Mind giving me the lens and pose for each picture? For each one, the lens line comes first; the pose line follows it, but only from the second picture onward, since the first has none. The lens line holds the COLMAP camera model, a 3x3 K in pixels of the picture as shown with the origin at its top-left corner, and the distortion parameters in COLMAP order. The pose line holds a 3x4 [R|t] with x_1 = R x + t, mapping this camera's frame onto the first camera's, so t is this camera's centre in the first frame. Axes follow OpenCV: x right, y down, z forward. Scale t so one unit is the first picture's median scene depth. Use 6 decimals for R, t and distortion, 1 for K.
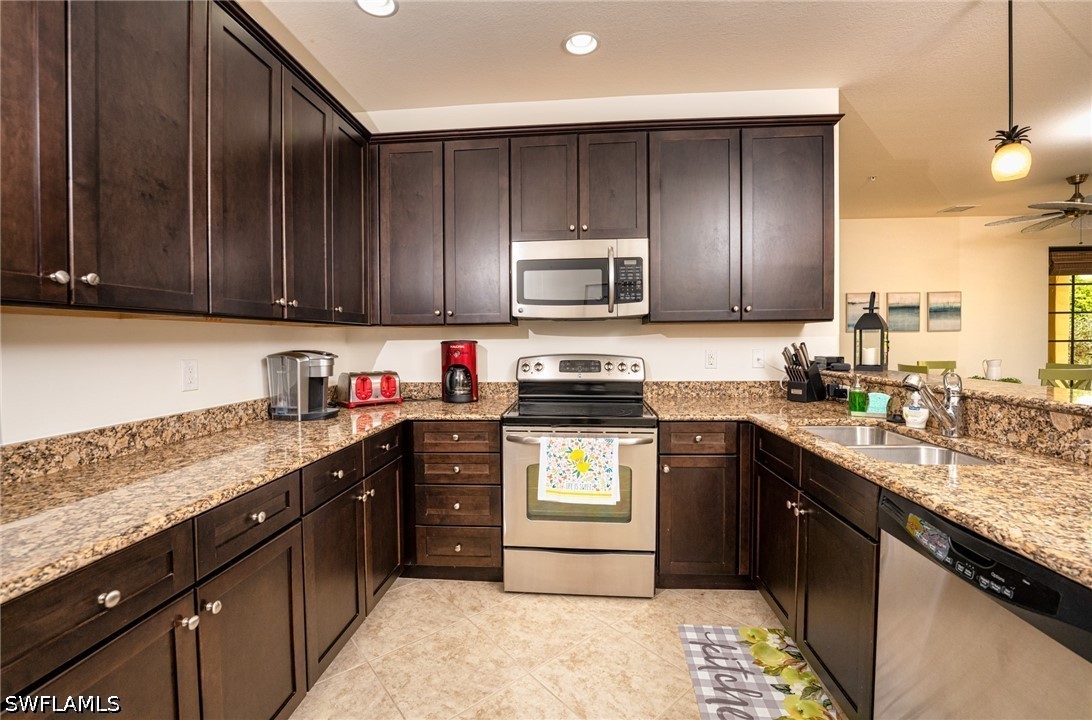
lens RADIAL K [[477.2, 0, 542.9], [0, 477.2, 345.4], [0, 0, 1]] dist [-0.002698, -0.000064]
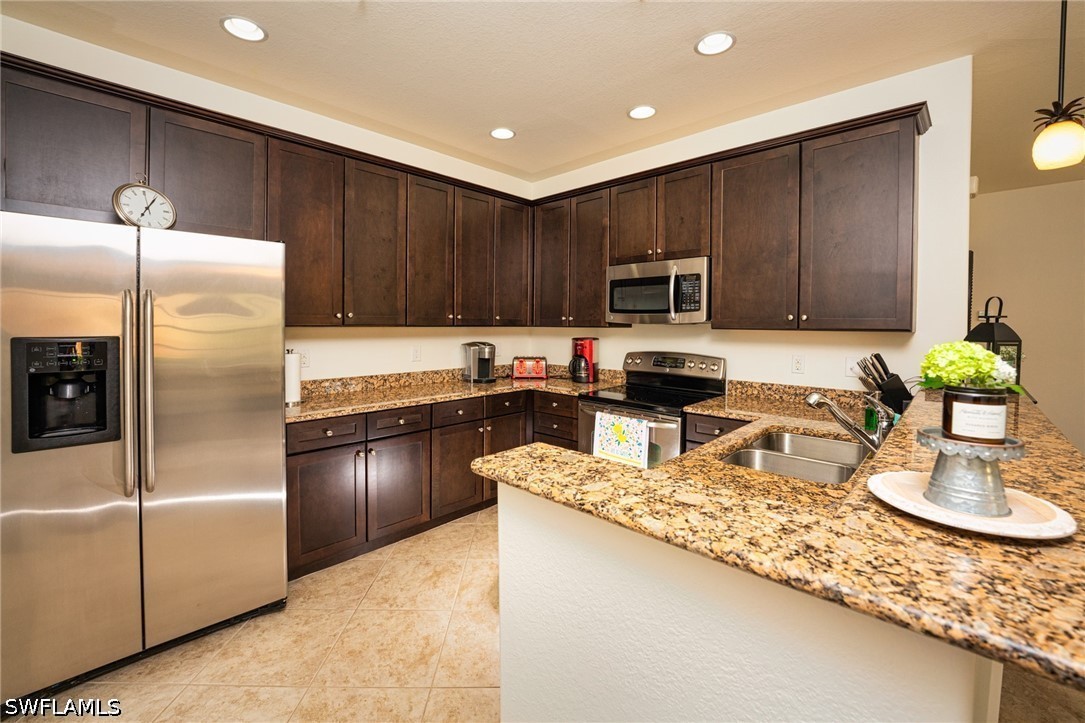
lens RADIAL K [[449.7, 0, 542.9], [0, 449.7, 330.5], [0, 0, 1]] dist [0.000526, -0.000019]
pose [[0.785633, 0.025025, -0.618187, 0.590817], [-0.022993, 0.999672, 0.011247, -0.047719], [0.618266, 0.005378, 0.785951, -0.107758]]
